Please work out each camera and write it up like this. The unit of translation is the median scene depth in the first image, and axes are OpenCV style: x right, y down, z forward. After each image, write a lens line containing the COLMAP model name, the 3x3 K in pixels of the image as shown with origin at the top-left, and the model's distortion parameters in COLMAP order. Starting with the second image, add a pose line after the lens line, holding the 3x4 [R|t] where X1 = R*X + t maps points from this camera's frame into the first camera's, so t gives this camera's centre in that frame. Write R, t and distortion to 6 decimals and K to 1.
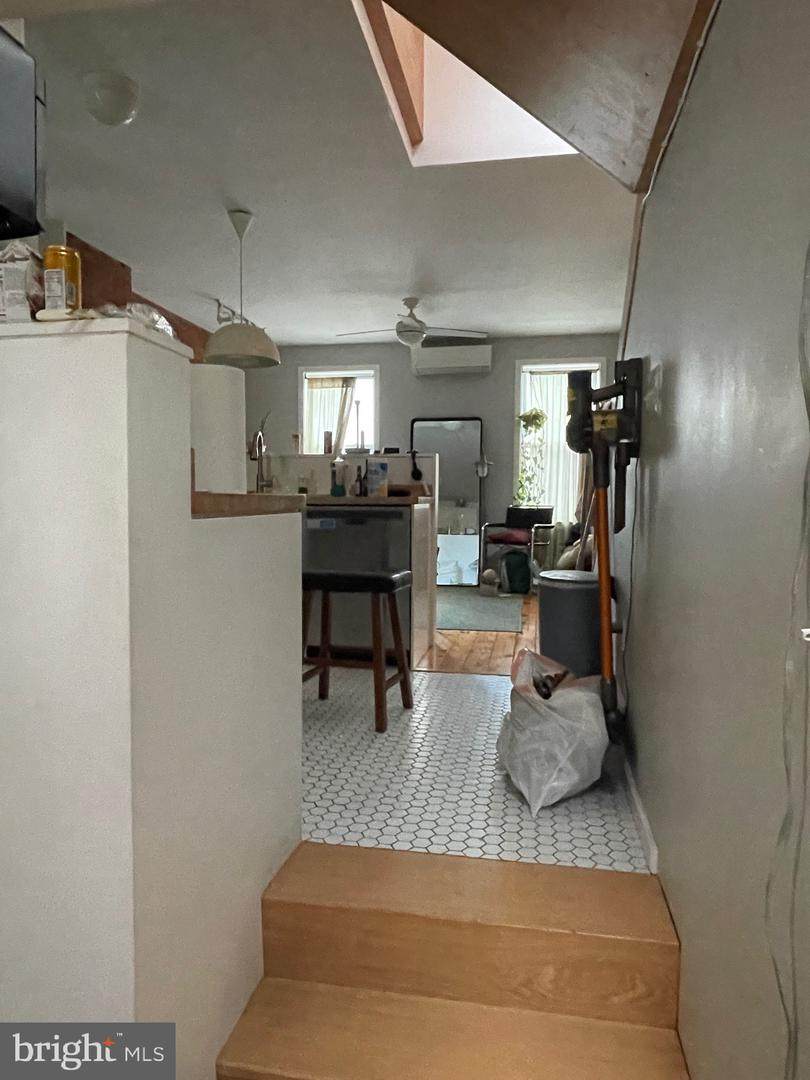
lens RADIAL K [[707.6, 0, 403.9], [0, 707.6, 539.0], [0, 0, 1]] dist [0.002032, 0.000090]
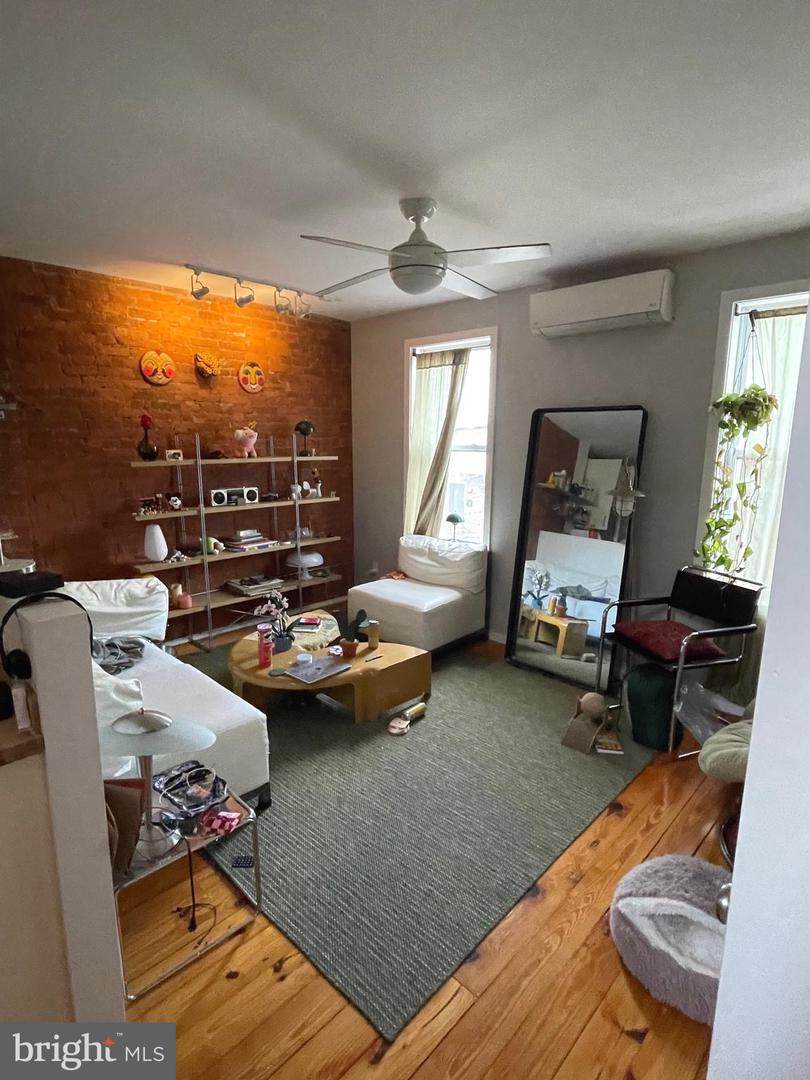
lens RADIAL K [[569.6, 0, 406.7], [0, 569.6, 543.1], [0, 0, 1]] dist [-0.002693, -0.000344]
pose [[0.844094, 0.097257, -0.527302, 0.200698], [-0.030194, 0.990474, 0.134352, -0.120110], [0.535345, -0.097484, 0.838989, 0.509618]]
